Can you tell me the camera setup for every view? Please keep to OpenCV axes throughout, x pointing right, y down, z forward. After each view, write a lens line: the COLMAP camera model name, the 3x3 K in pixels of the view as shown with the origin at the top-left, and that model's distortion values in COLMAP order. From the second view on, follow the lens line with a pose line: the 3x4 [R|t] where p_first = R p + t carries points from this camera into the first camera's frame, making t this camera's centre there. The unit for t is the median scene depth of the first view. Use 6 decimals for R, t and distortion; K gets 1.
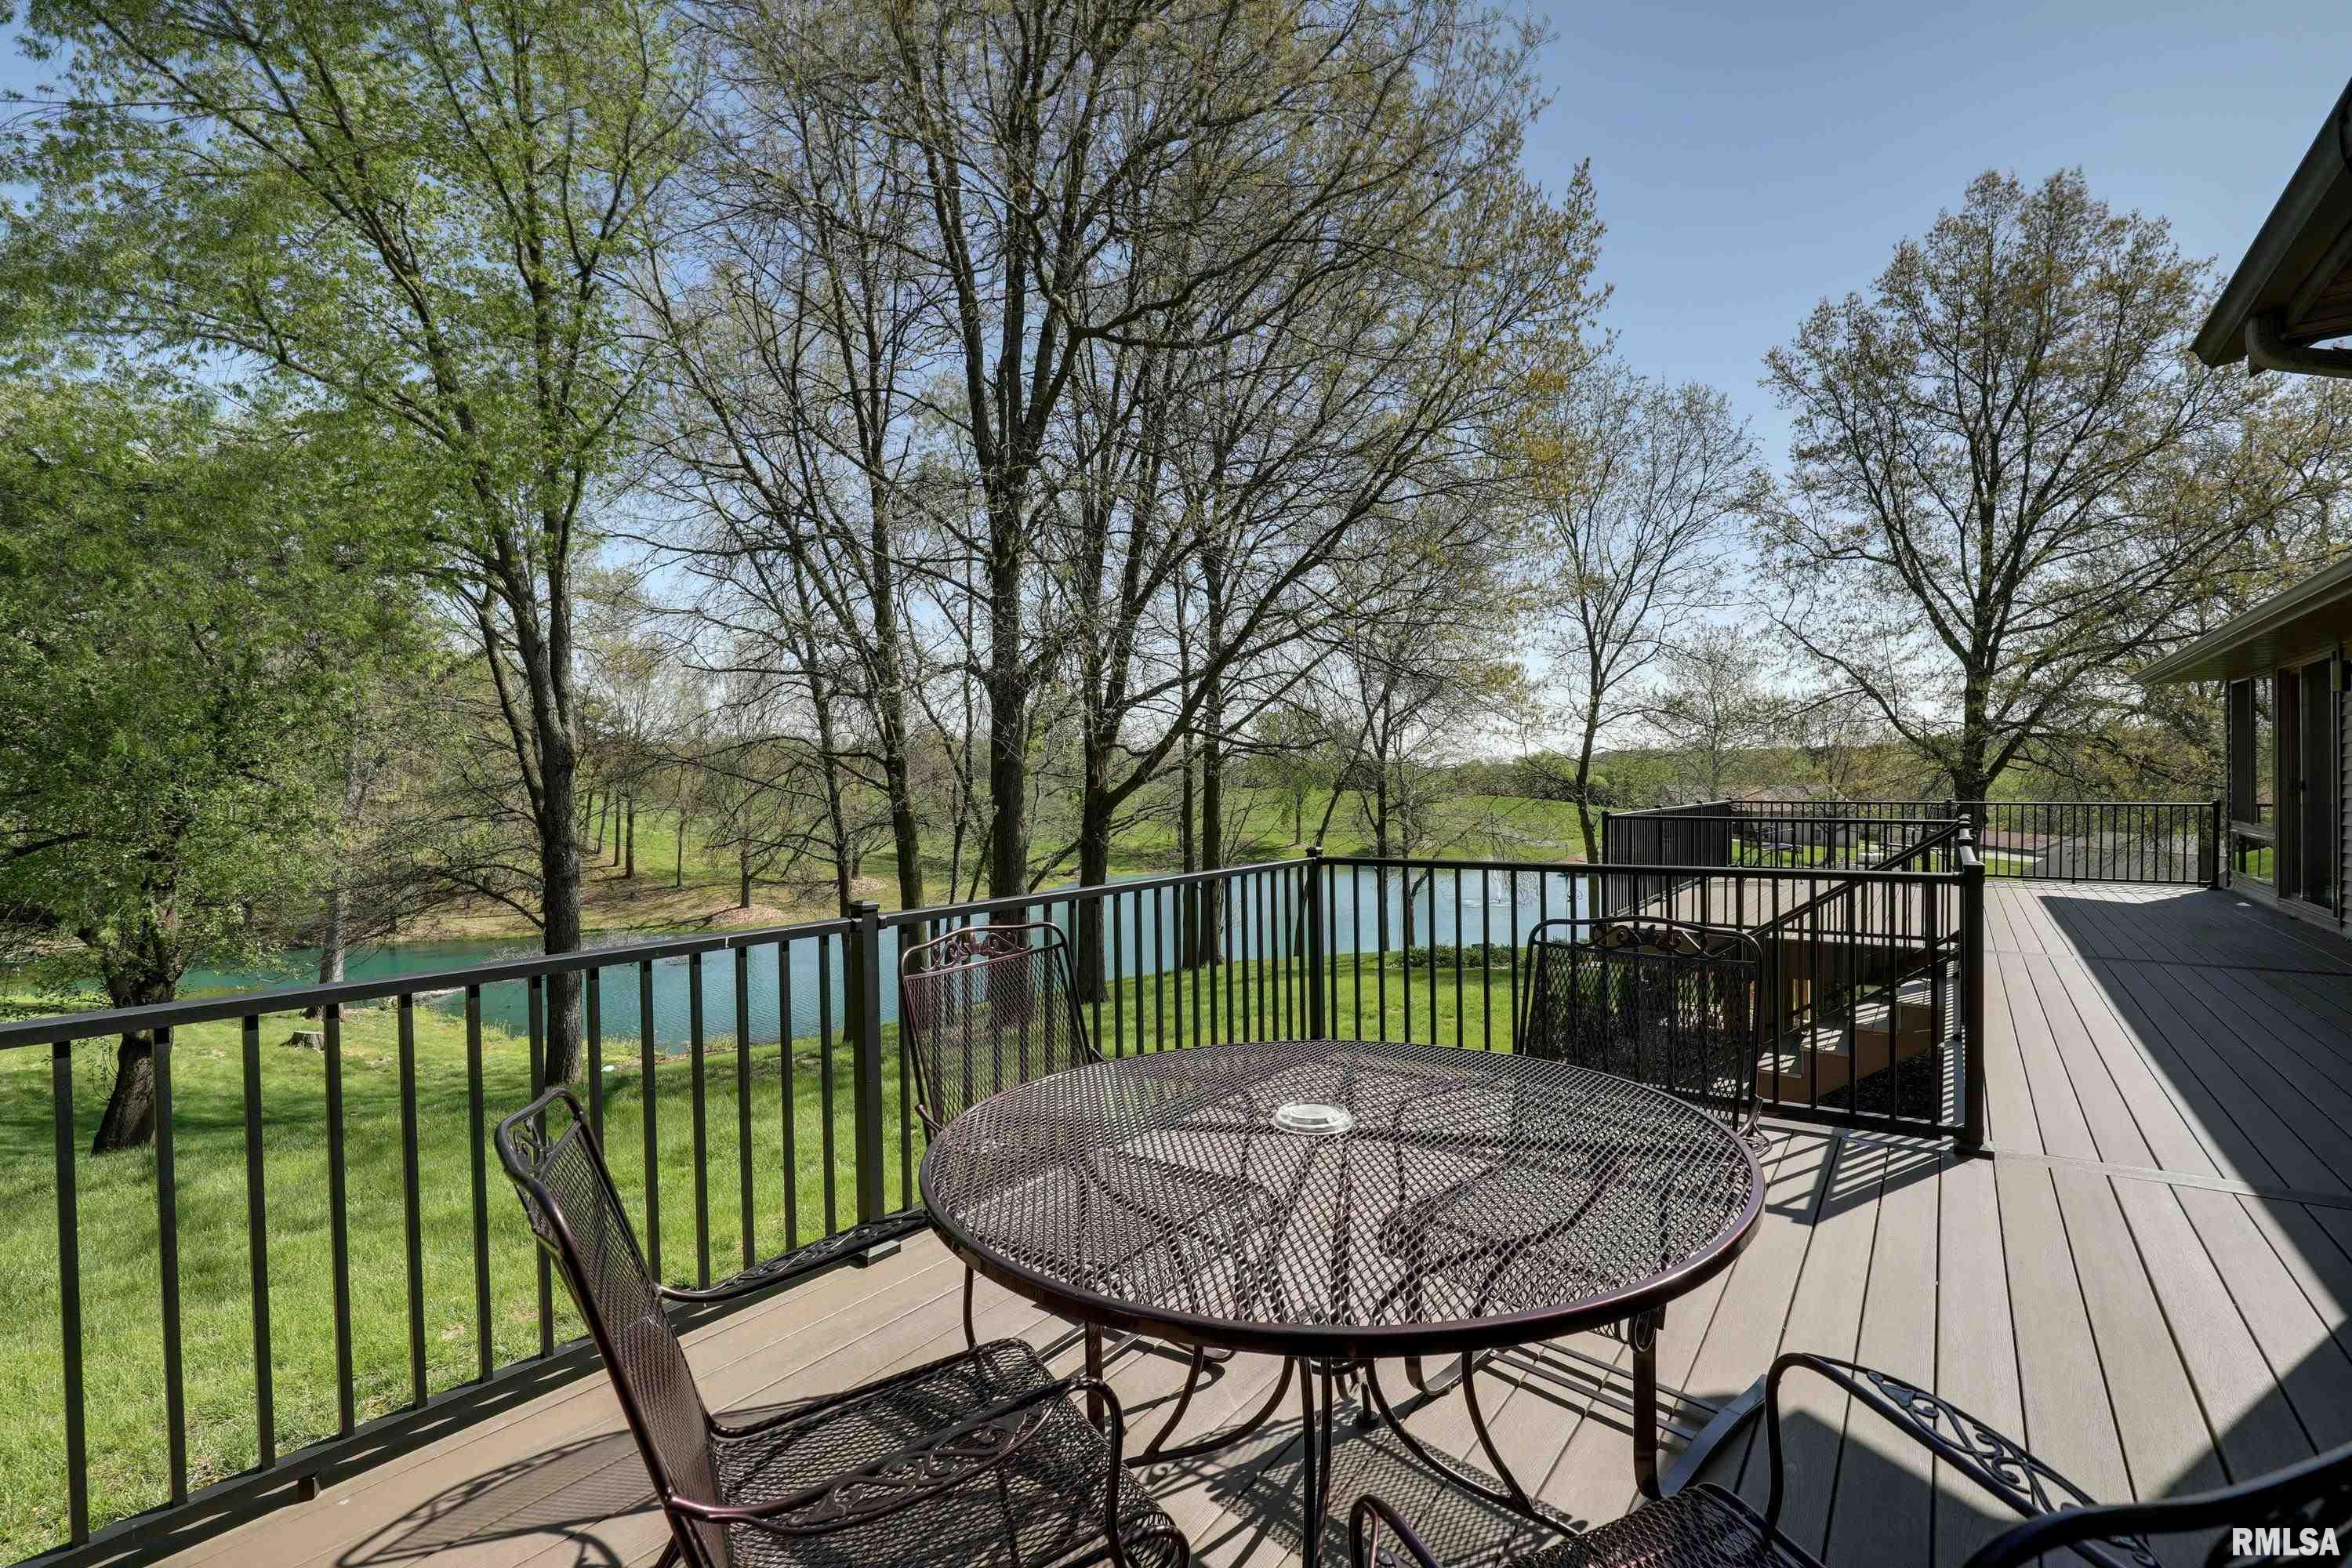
lens RADIAL K [[1112.5, 0, 1183.0], [0, 1112.5, 797.4], [0, 0, 1]] dist [0.000691, -0.000223]
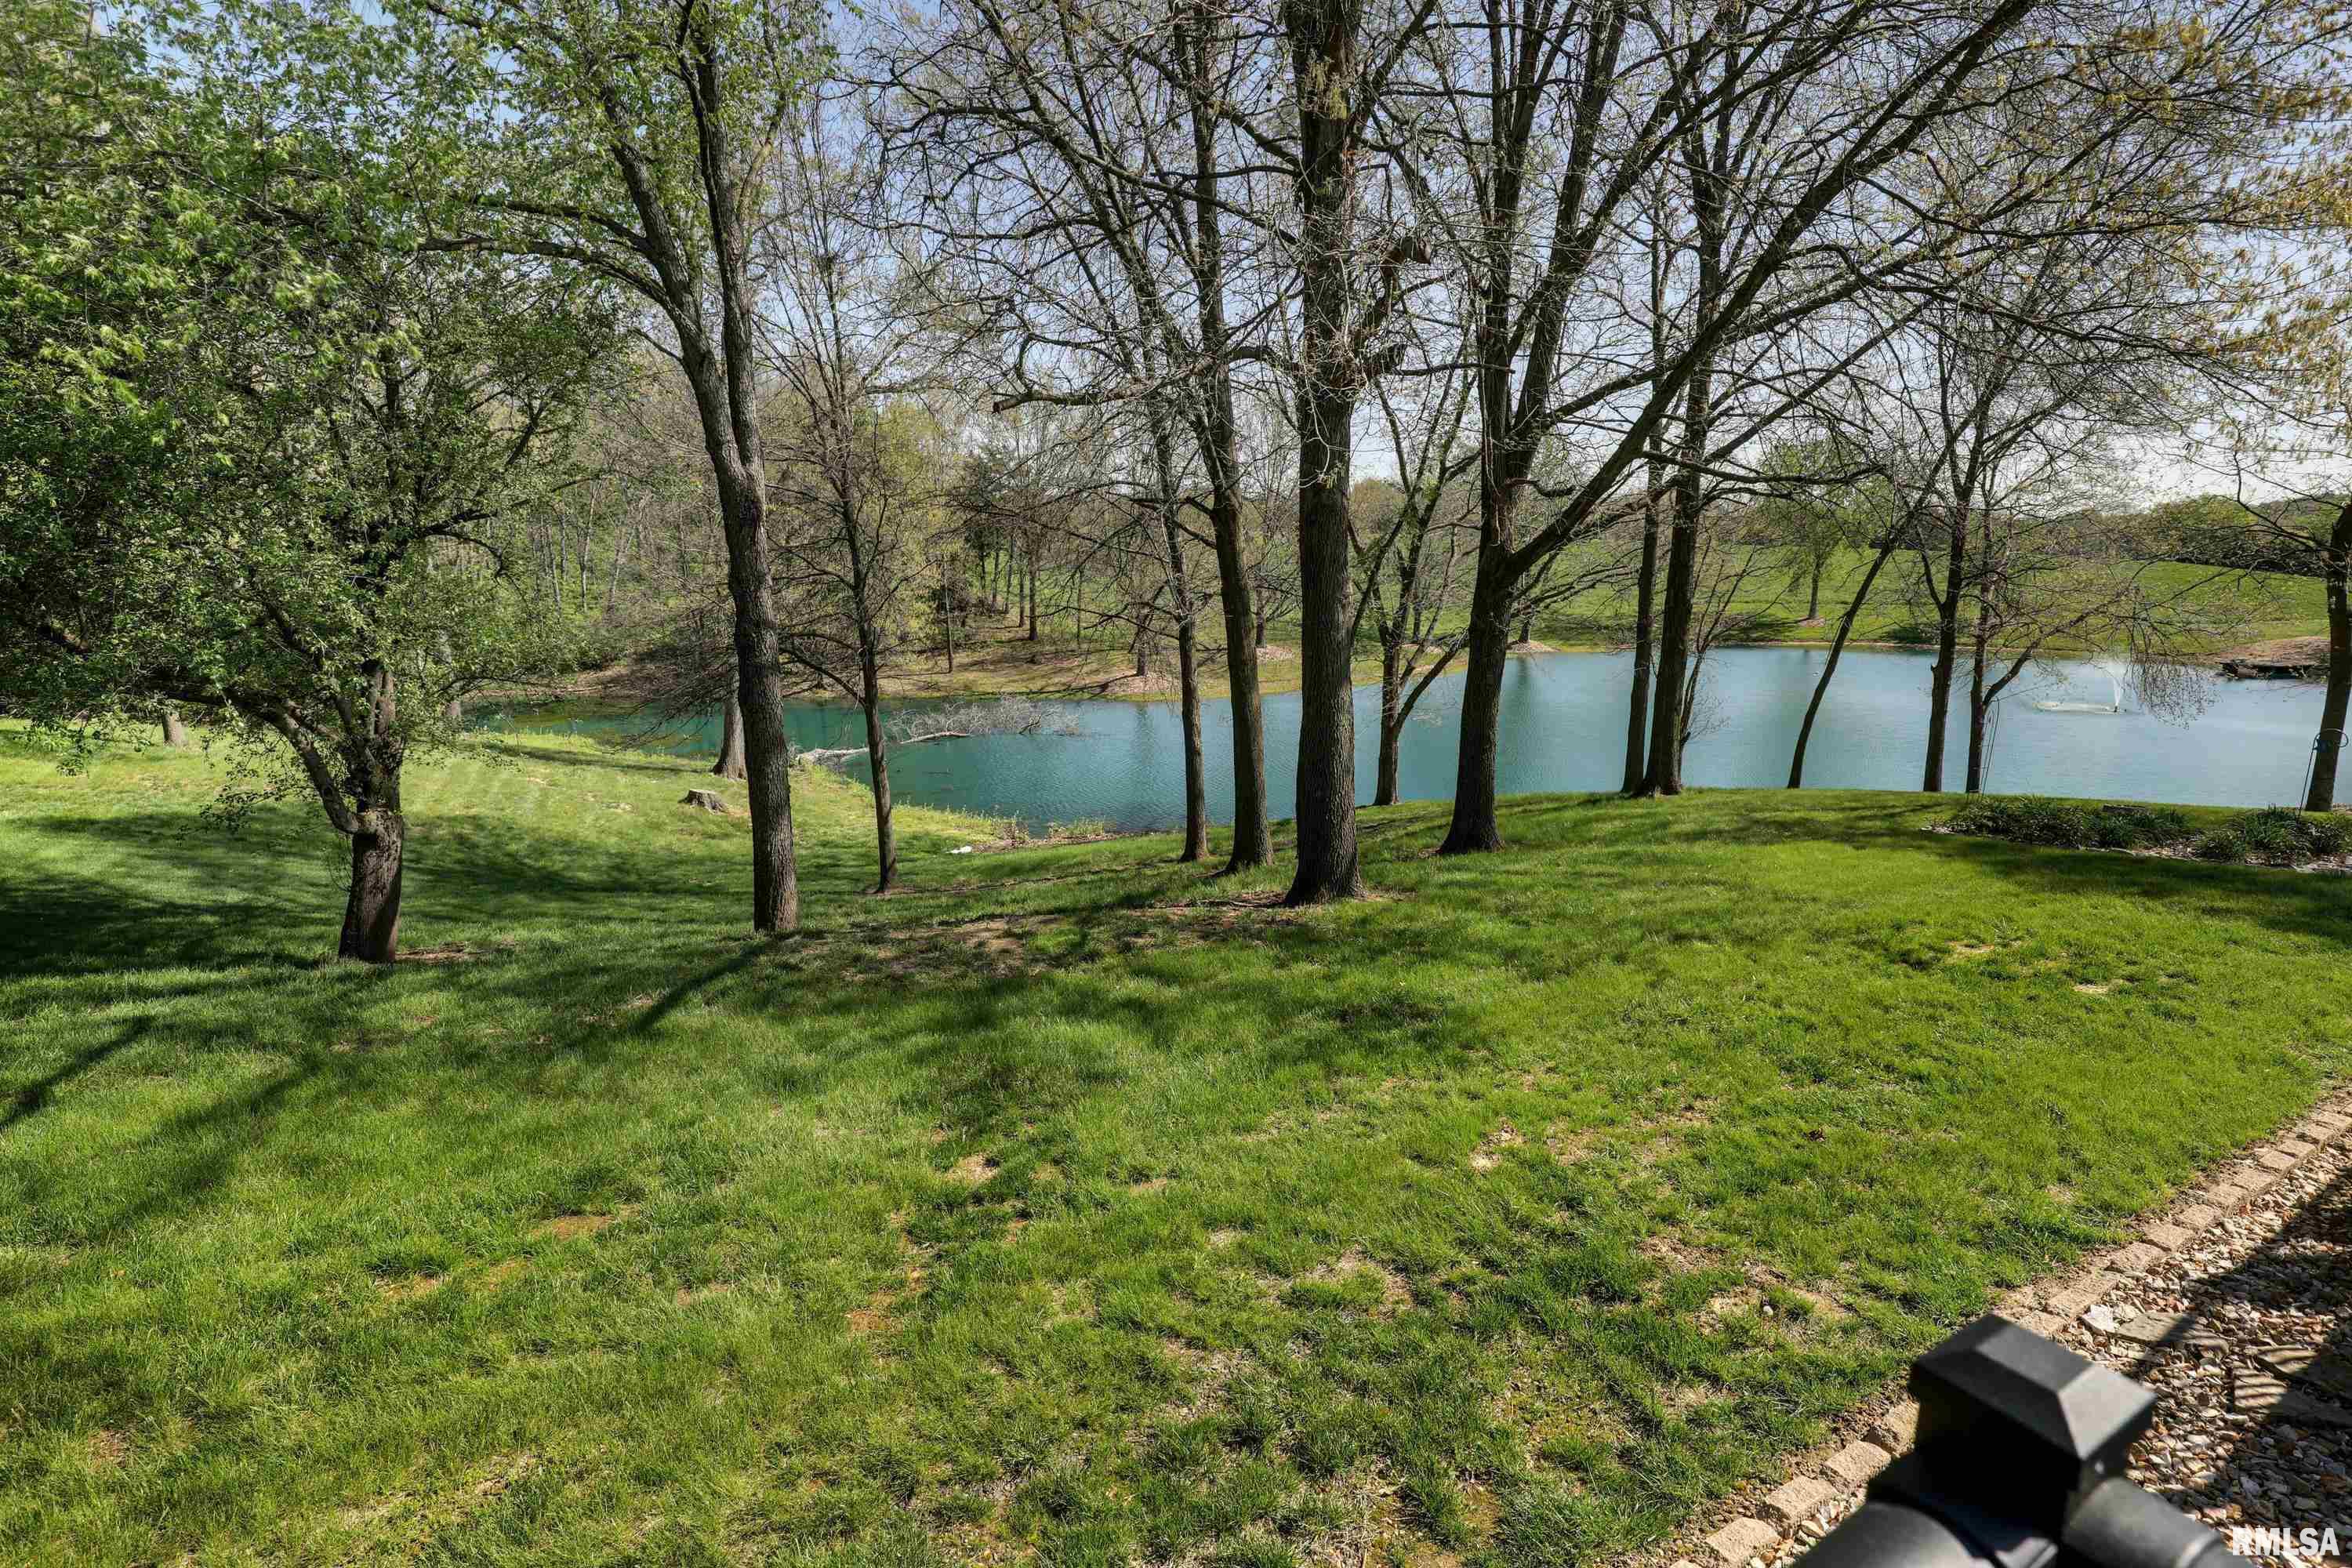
lens RADIAL K [[1195.6, 0, 1169.4], [0, 1195.6, 778.4], [0, 0, 1]] dist [-0.031243, -0.000005]
pose [[0.924718, 0.071841, -0.373811, 0.014965], [-0.001688, 0.982793, 0.184703, -0.002156], [0.380648, -0.170167, 0.908928, 0.170514]]
